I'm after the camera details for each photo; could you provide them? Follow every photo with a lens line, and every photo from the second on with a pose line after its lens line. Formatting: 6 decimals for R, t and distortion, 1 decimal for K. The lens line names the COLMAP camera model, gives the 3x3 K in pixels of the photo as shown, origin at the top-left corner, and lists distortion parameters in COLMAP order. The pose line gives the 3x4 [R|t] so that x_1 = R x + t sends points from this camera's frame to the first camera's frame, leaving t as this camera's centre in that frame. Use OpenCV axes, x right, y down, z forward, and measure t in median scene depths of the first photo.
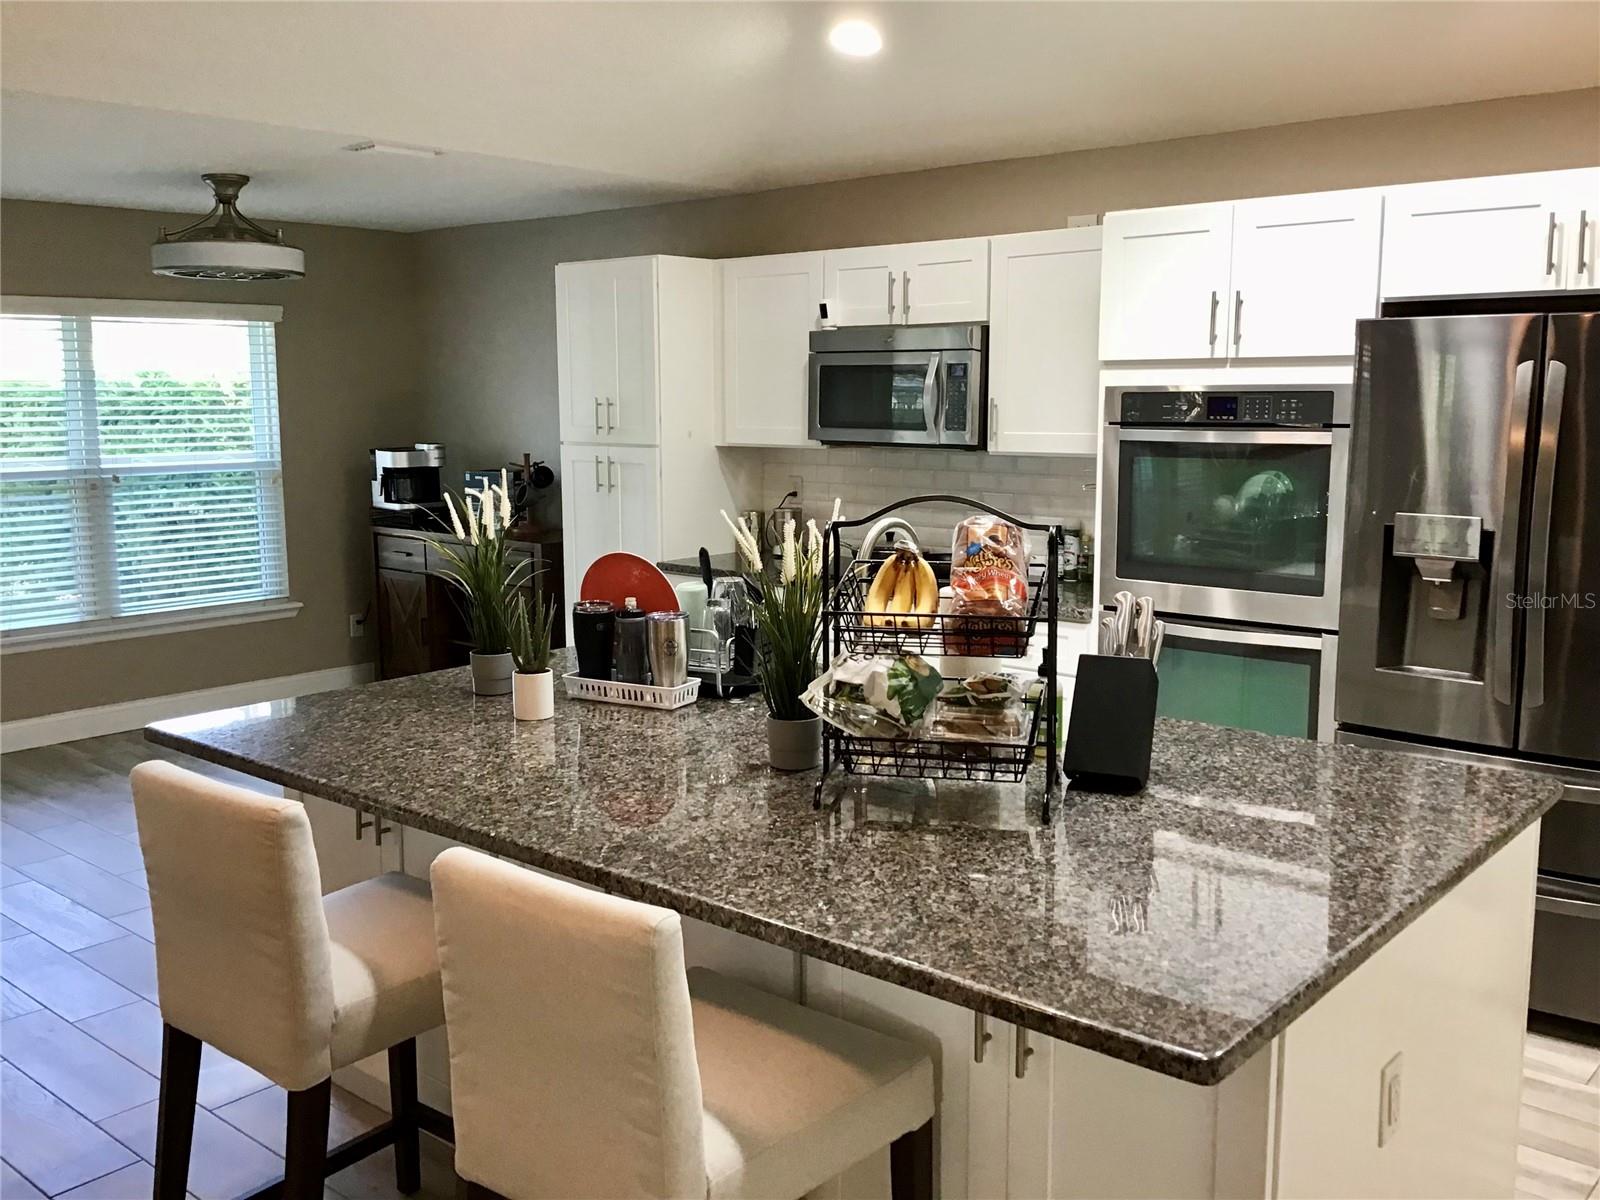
lens RADIAL K [[1434.9, 0, 800.0], [0, 1434.9, 600.0], [0, 0, 1]] dist [0.129773, -0.246243]
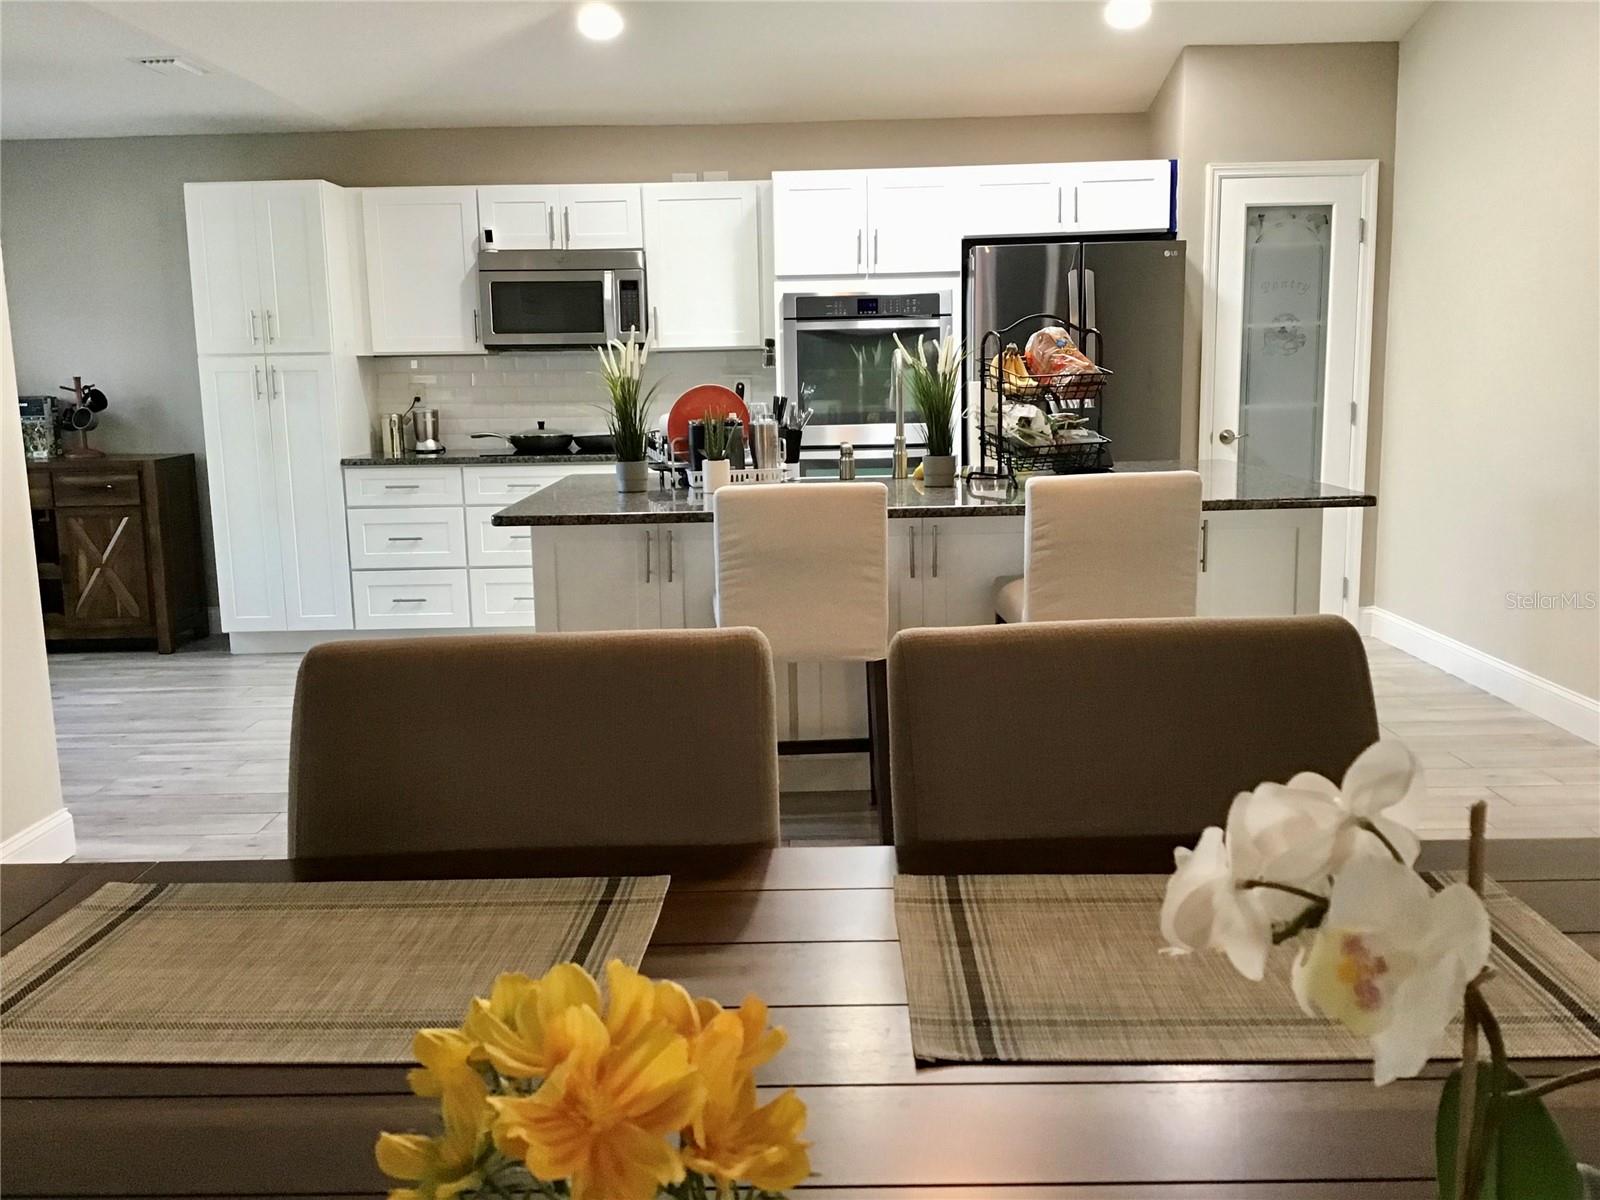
lens RADIAL K [[1434.9, 0, 800.0], [0, 1434.9, 600.0], [0, 0, 1]] dist [0.129773, -0.246243]
pose [[0.765318, -0.118211, 0.632705, -0.614263], [0.112413, 0.992431, 0.049445, 0.073932], [-0.633761, 0.033283, 0.772813, -0.097224]]
